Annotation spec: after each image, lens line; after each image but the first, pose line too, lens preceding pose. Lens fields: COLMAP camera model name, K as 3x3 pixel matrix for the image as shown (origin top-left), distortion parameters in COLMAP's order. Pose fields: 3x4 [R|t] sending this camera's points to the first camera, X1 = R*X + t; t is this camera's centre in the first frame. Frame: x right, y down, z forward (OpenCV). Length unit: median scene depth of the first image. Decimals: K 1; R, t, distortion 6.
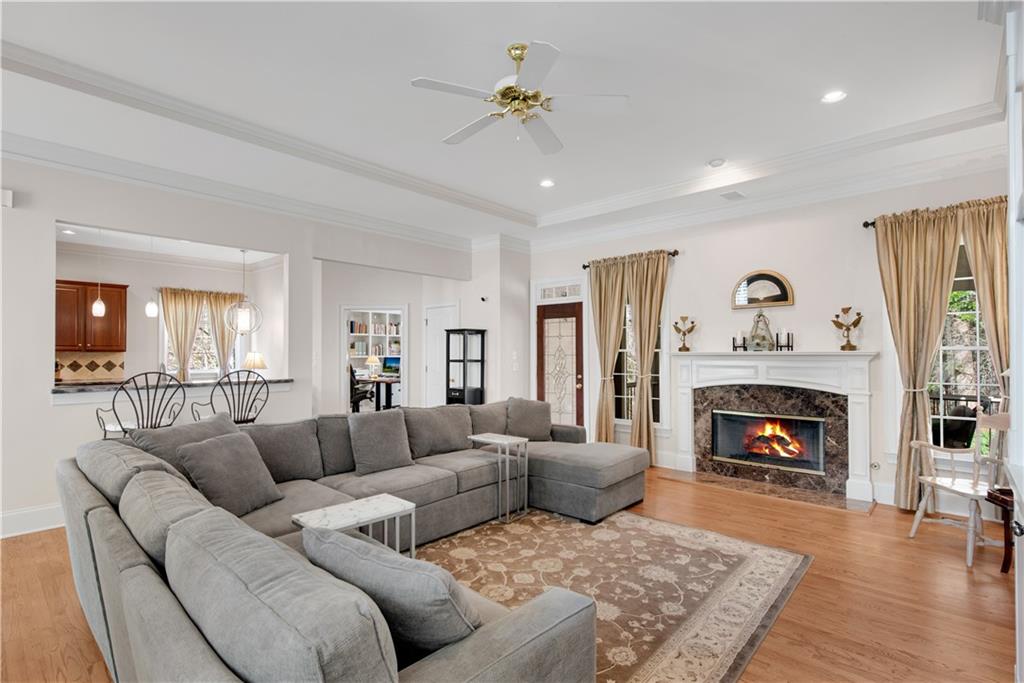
lens RADIAL K [[480.3, 0, 511.0], [0, 480.3, 347.2], [0, 0, 1]] dist [-0.001932, -0.001106]
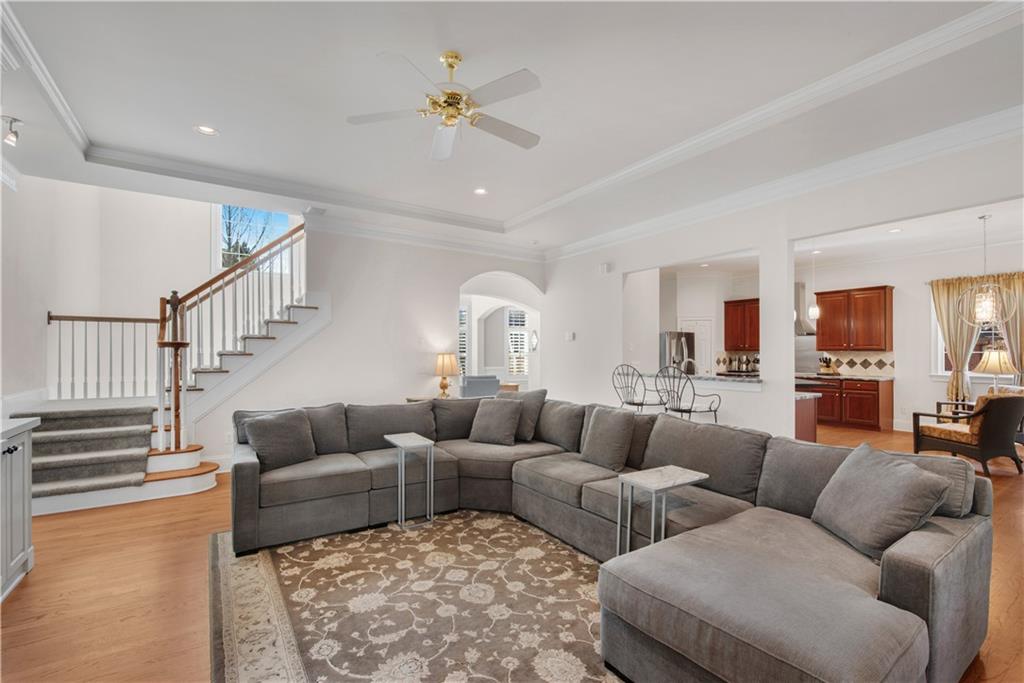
lens RADIAL K [[447.6, 0, 511.4], [0, 447.6, 349.0], [0, 0, 1]] dist [-0.016775, -0.000260]
pose [[-0.235464, -0.004931, -0.971871, 0.611267], [0.007664, 0.999947, -0.006930, 0.011692], [0.971853, -0.009080, -0.235414, 0.901185]]
